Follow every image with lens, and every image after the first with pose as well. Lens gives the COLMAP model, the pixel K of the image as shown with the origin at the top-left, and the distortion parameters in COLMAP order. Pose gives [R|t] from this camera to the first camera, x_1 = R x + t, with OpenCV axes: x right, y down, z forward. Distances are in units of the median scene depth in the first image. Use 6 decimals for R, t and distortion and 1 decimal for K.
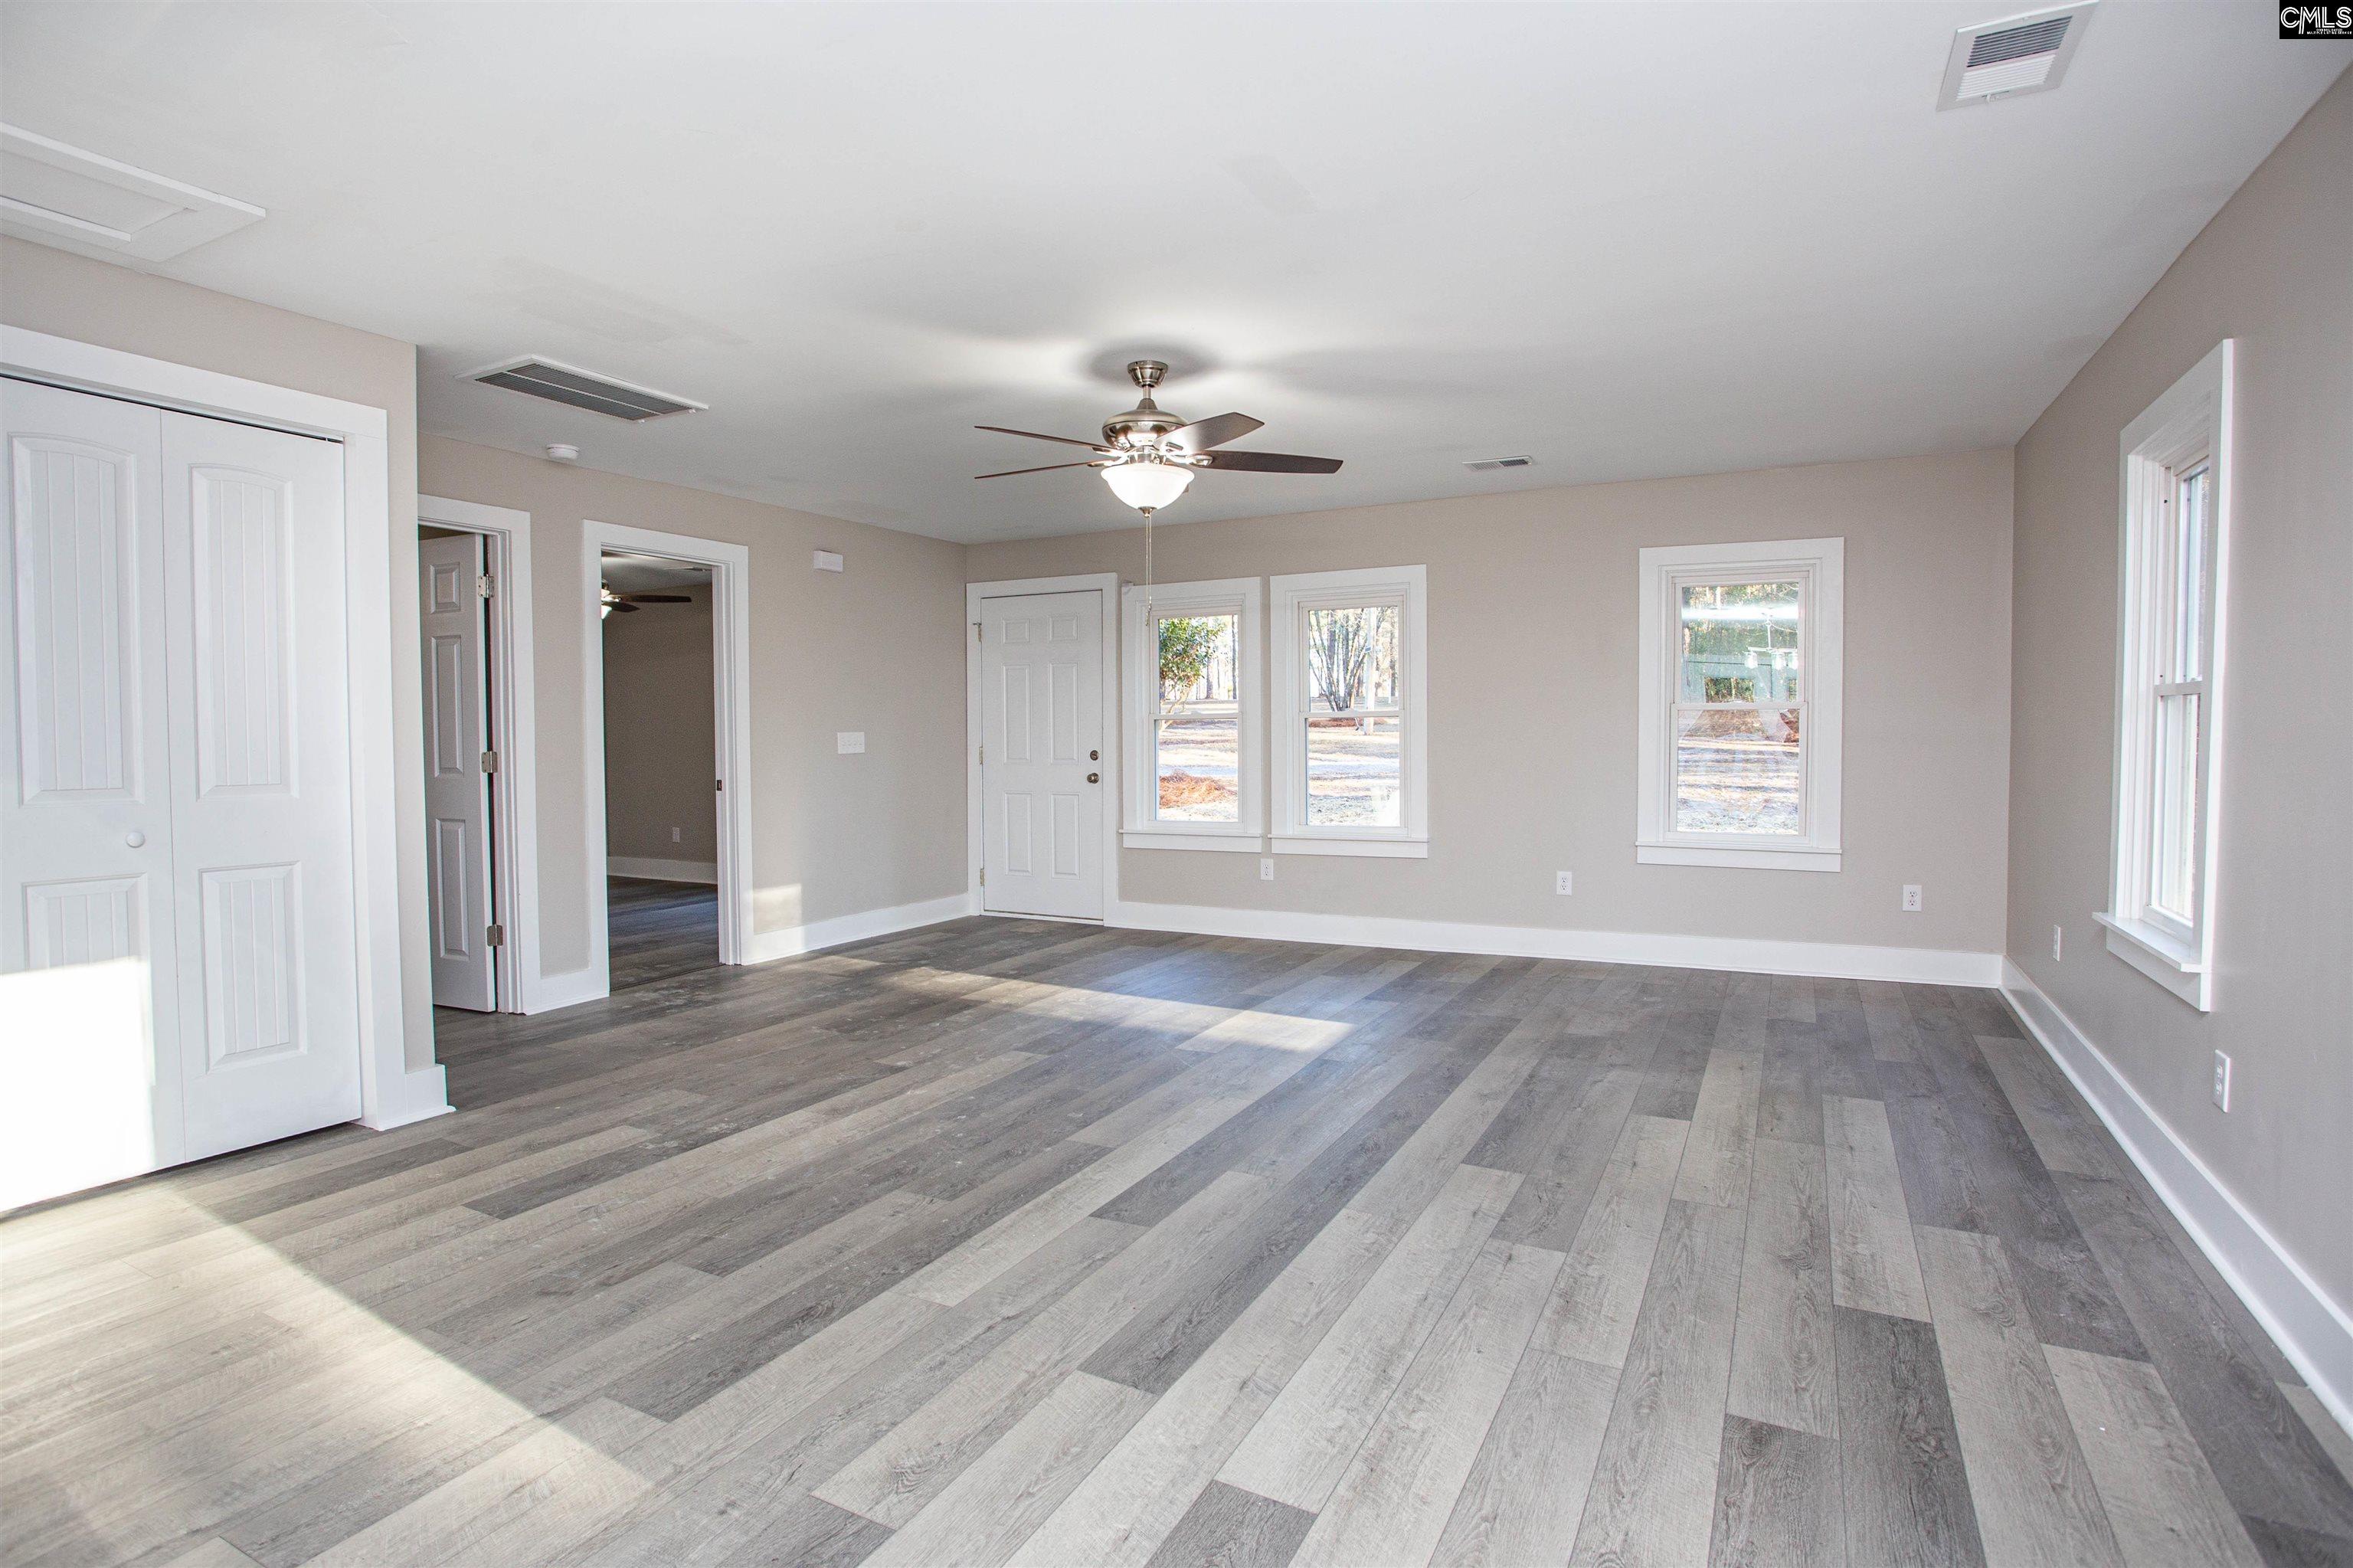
lens RADIAL K [[1226.8, 0, 1132.8], [0, 1226.8, 755.7], [0, 0, 1]] dist [-0.081069, 0.028339]
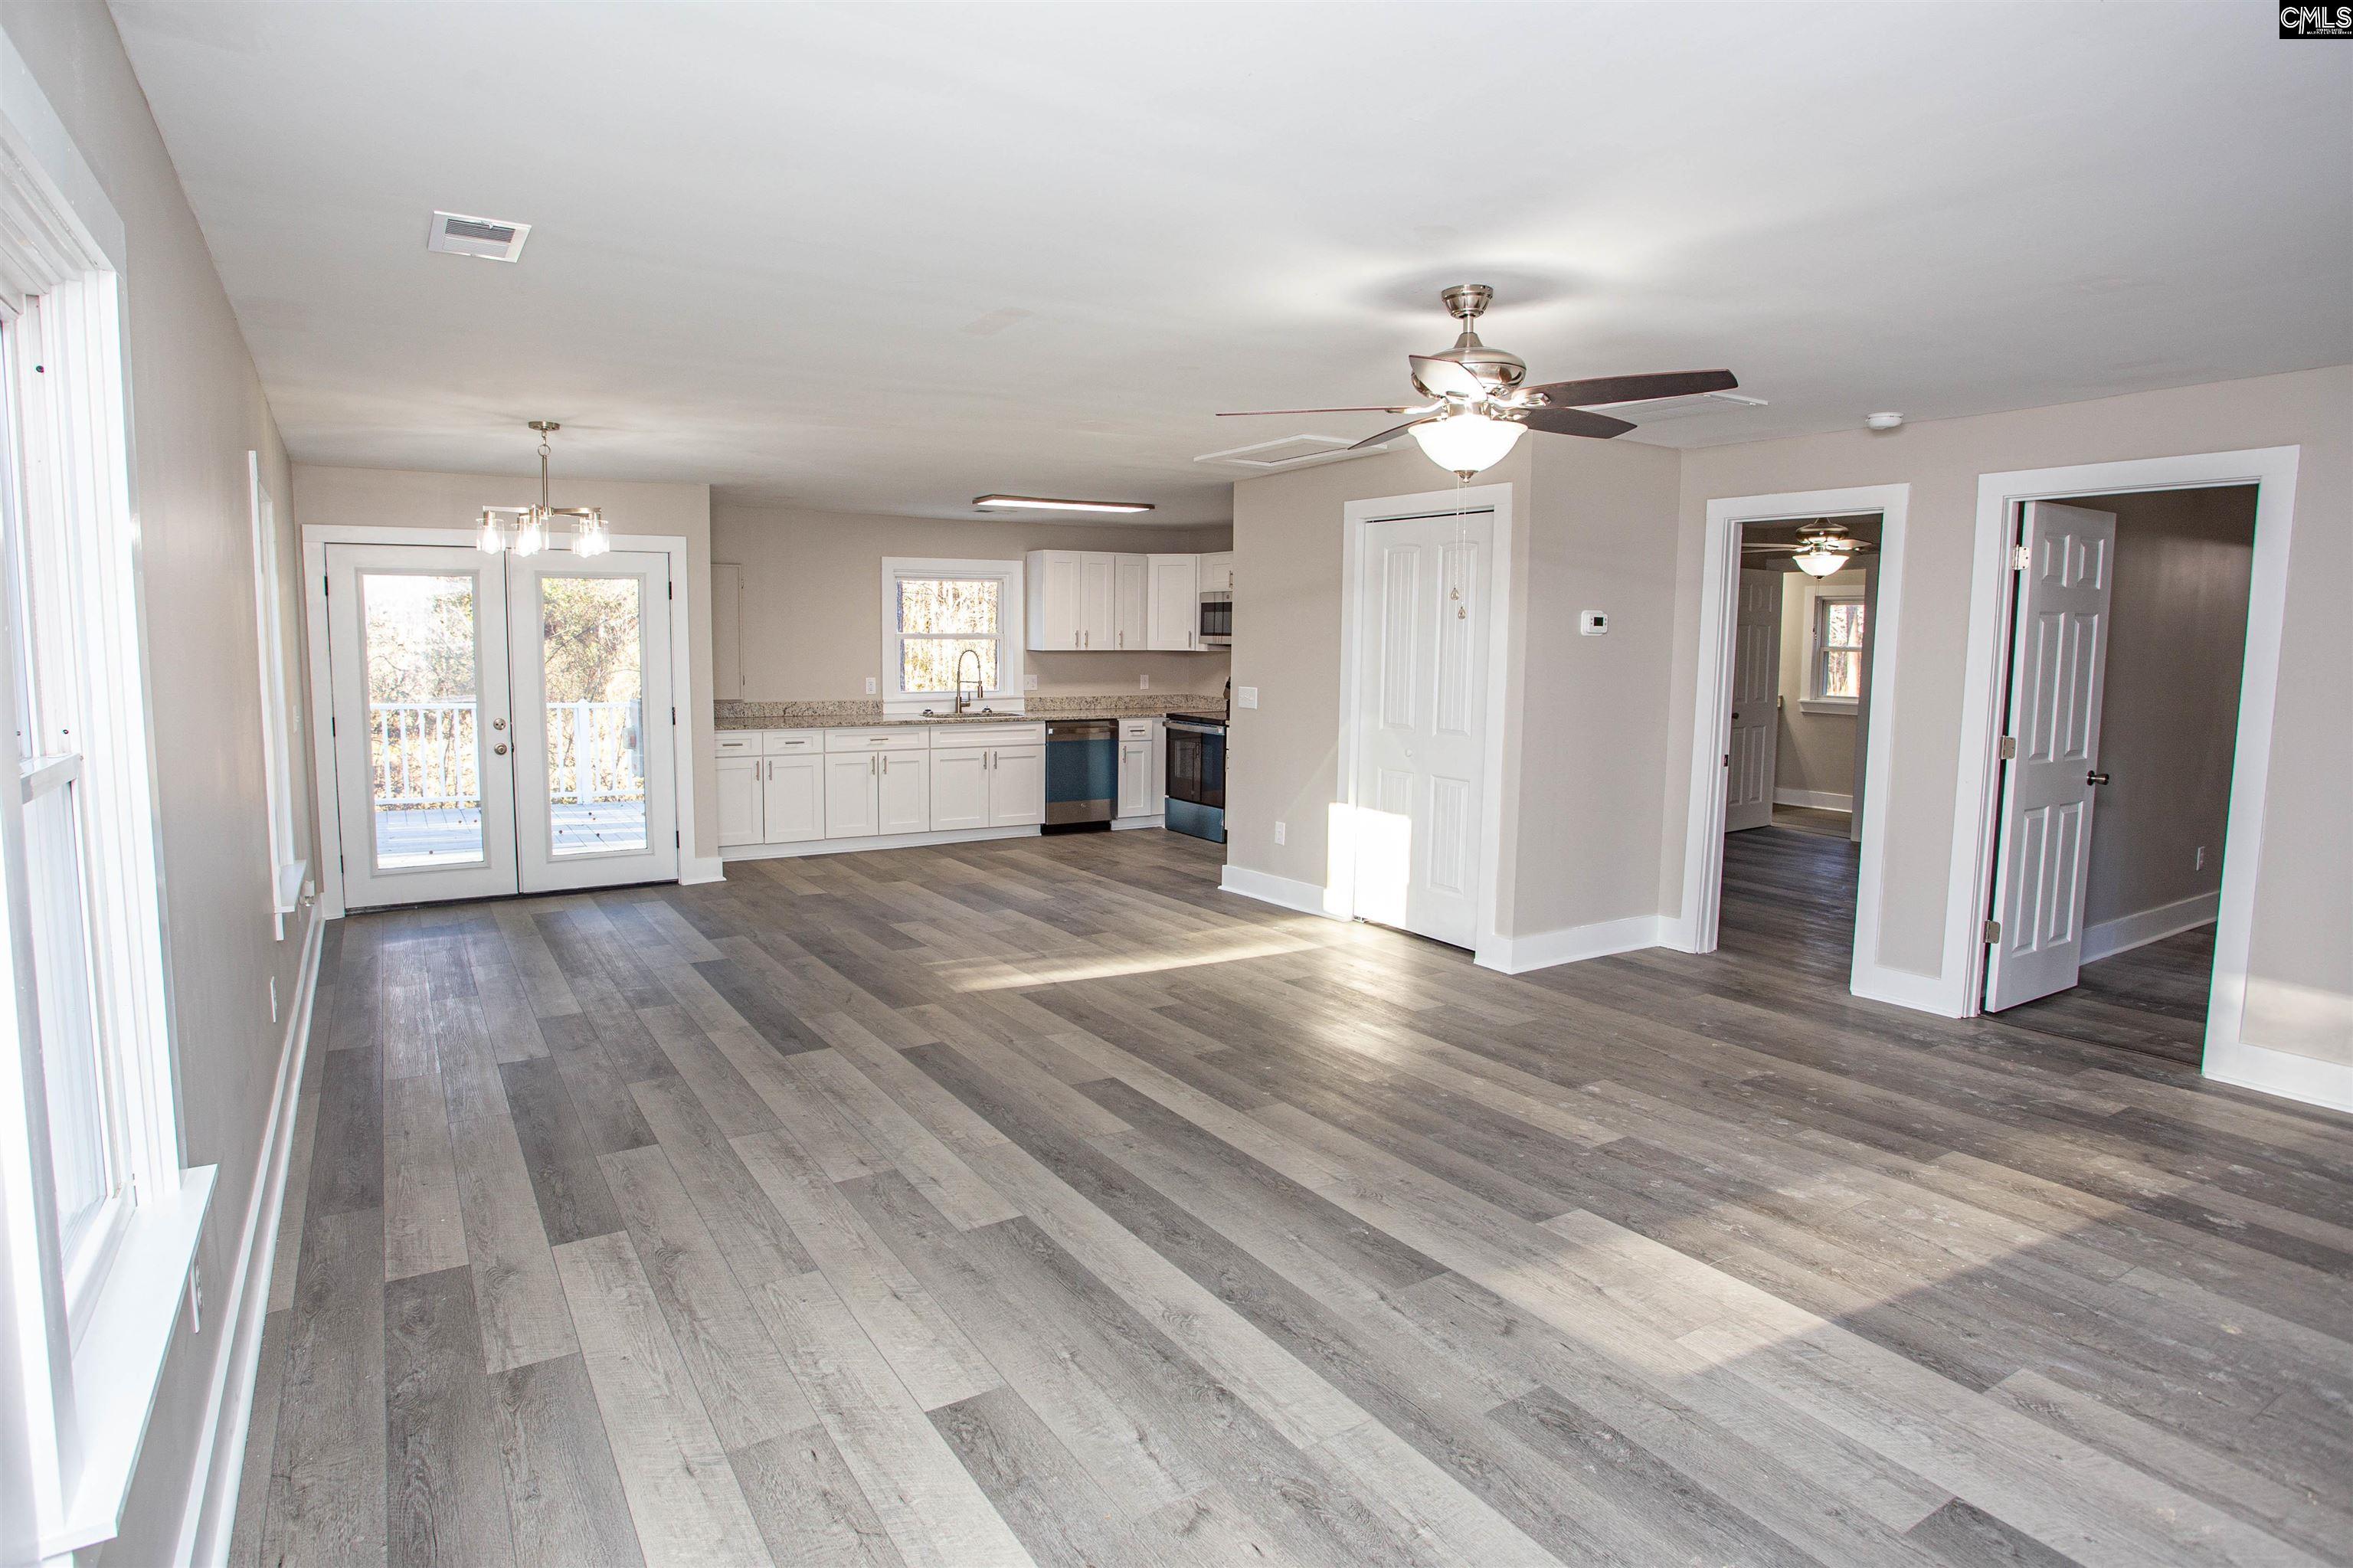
lens RADIAL K [[1226.8, 0, 1132.8], [0, 1226.8, 755.7], [0, 0, 1]] dist [-0.081069, 0.028339]
pose [[-0.489398, 0.085554, -0.867854, 0.826589], [-0.022707, 0.993588, 0.110754, -0.101861], [0.871765, 0.073909, -0.484317, 1.219795]]
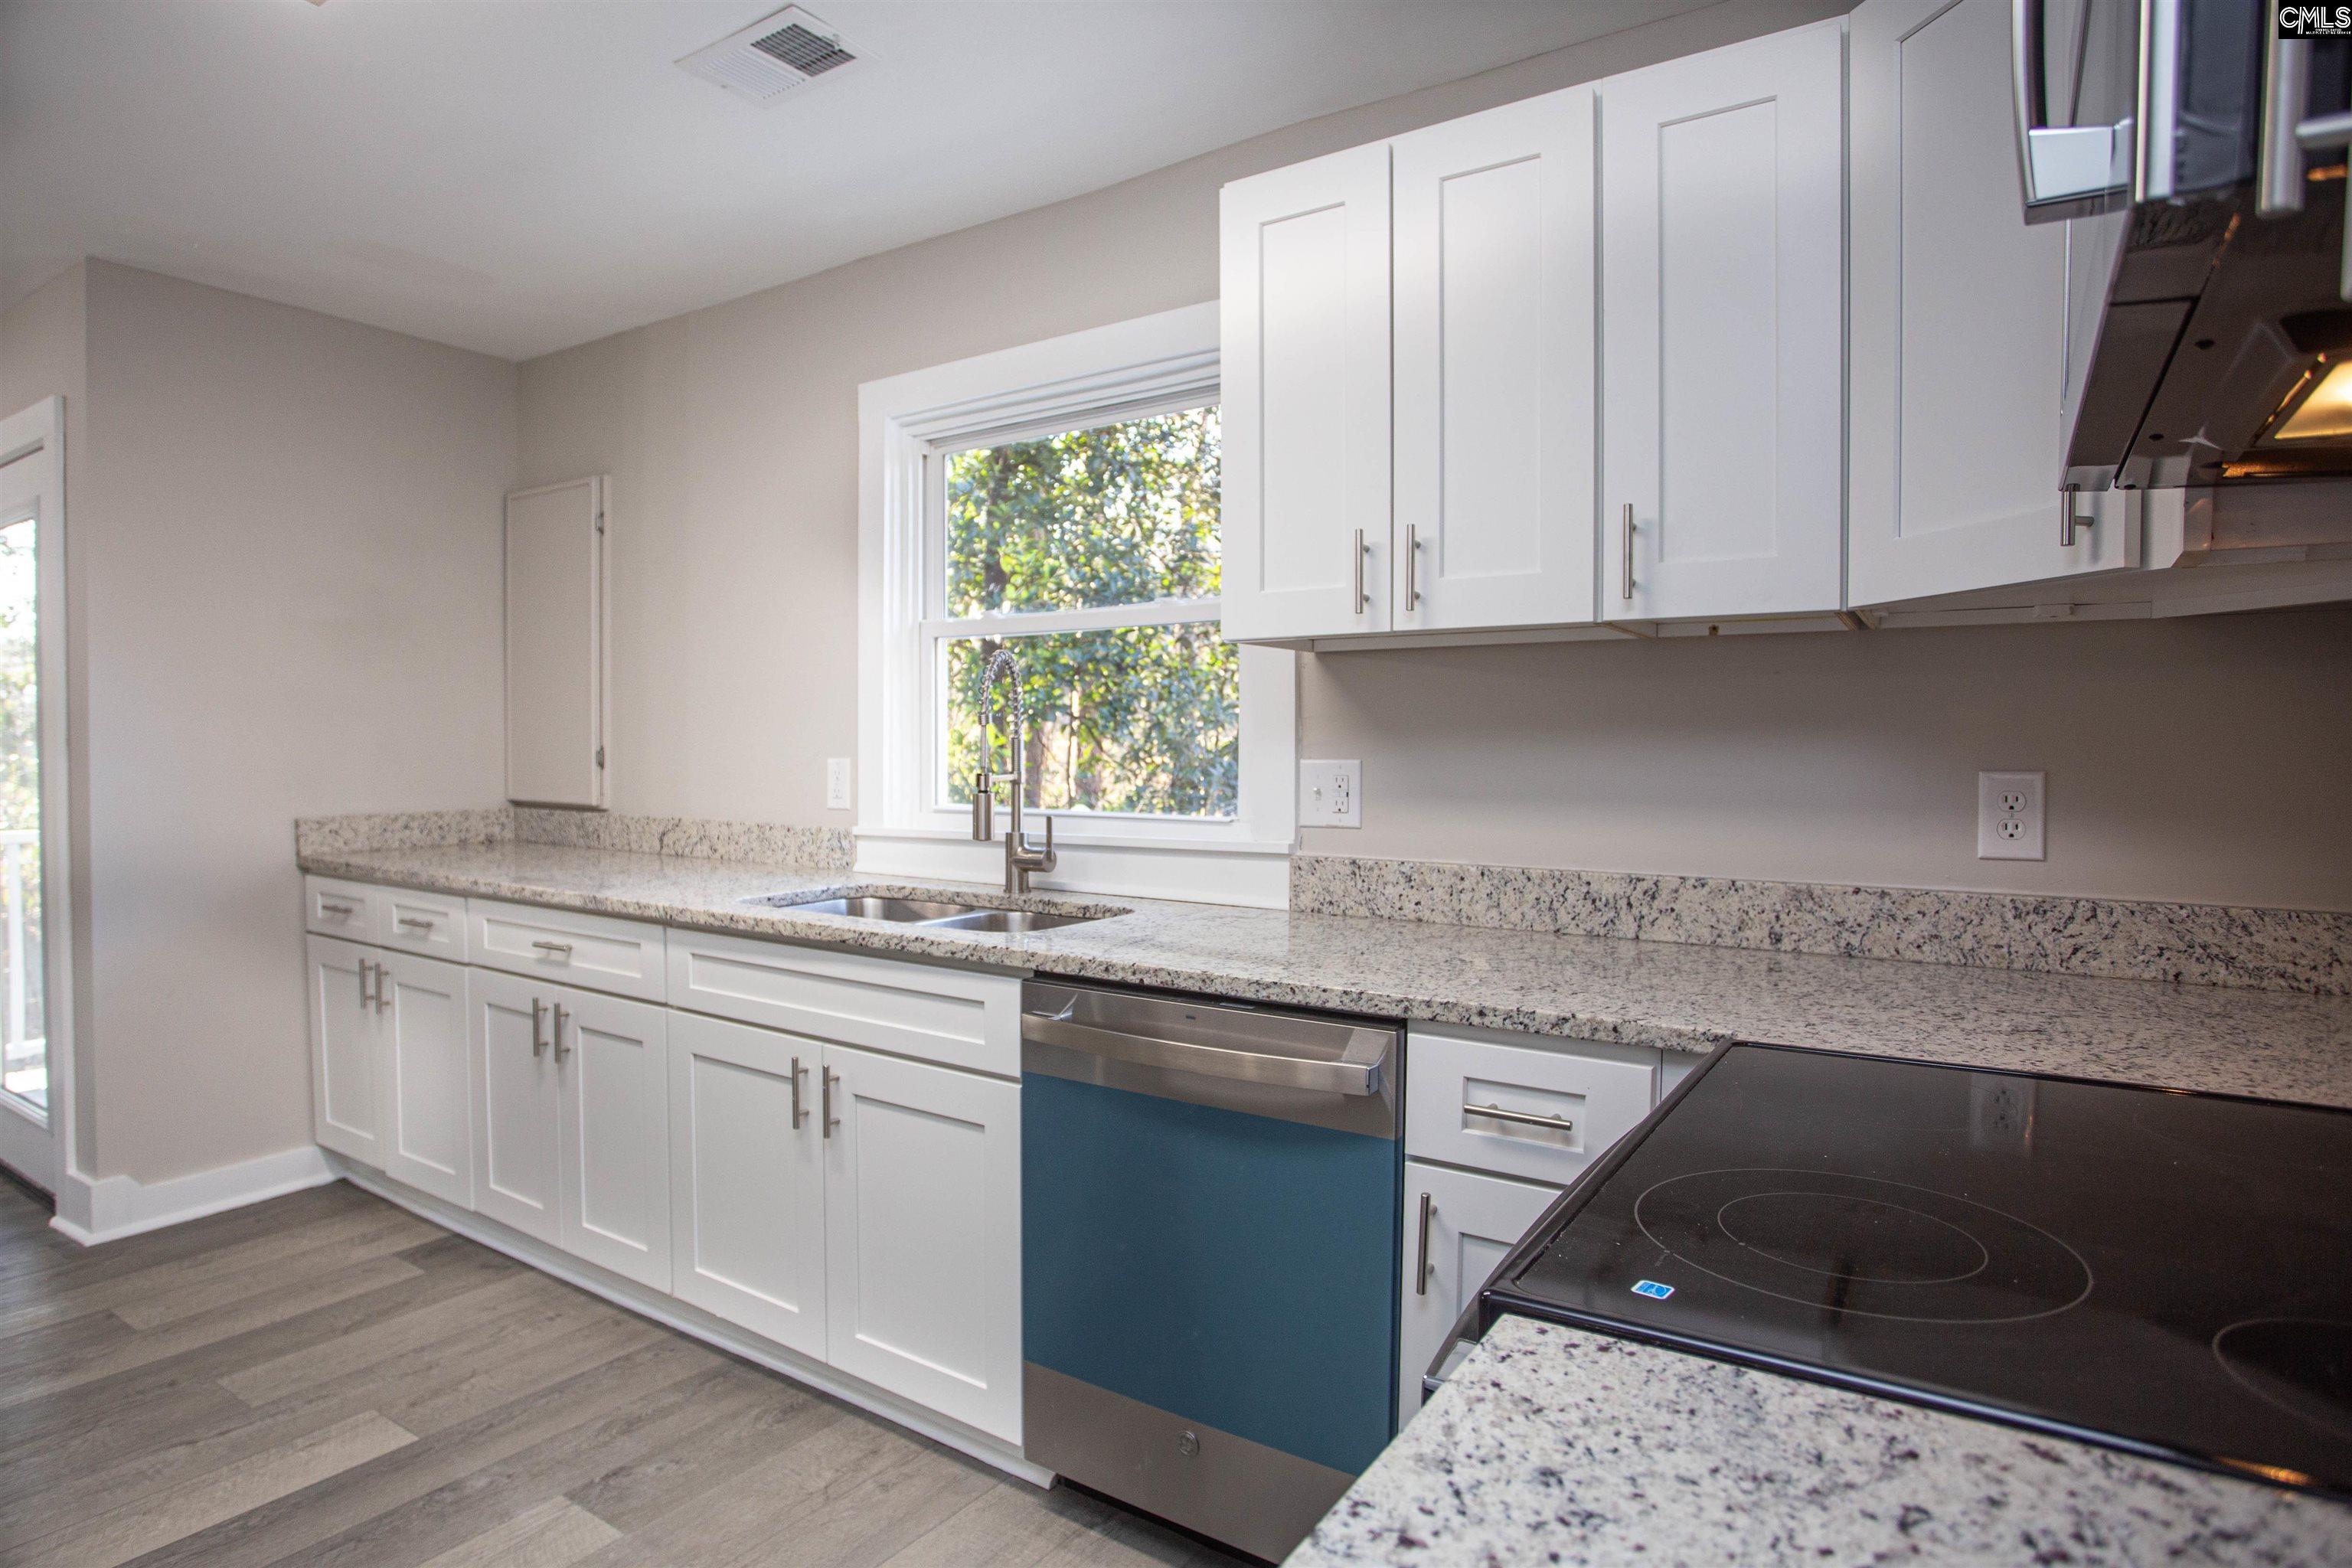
lens RADIAL K [[1299.0, 0, 1086.7], [0, 1299.0, 774.9], [0, 0, 1]] dist [-0.087575, 0.045666]
pose [[-0.993234, -0.000376, 0.116129, -1.233746], [0.004205, 0.999222, 0.039203, -0.000846], [-0.116053, 0.039426, -0.992460, 0.433219]]
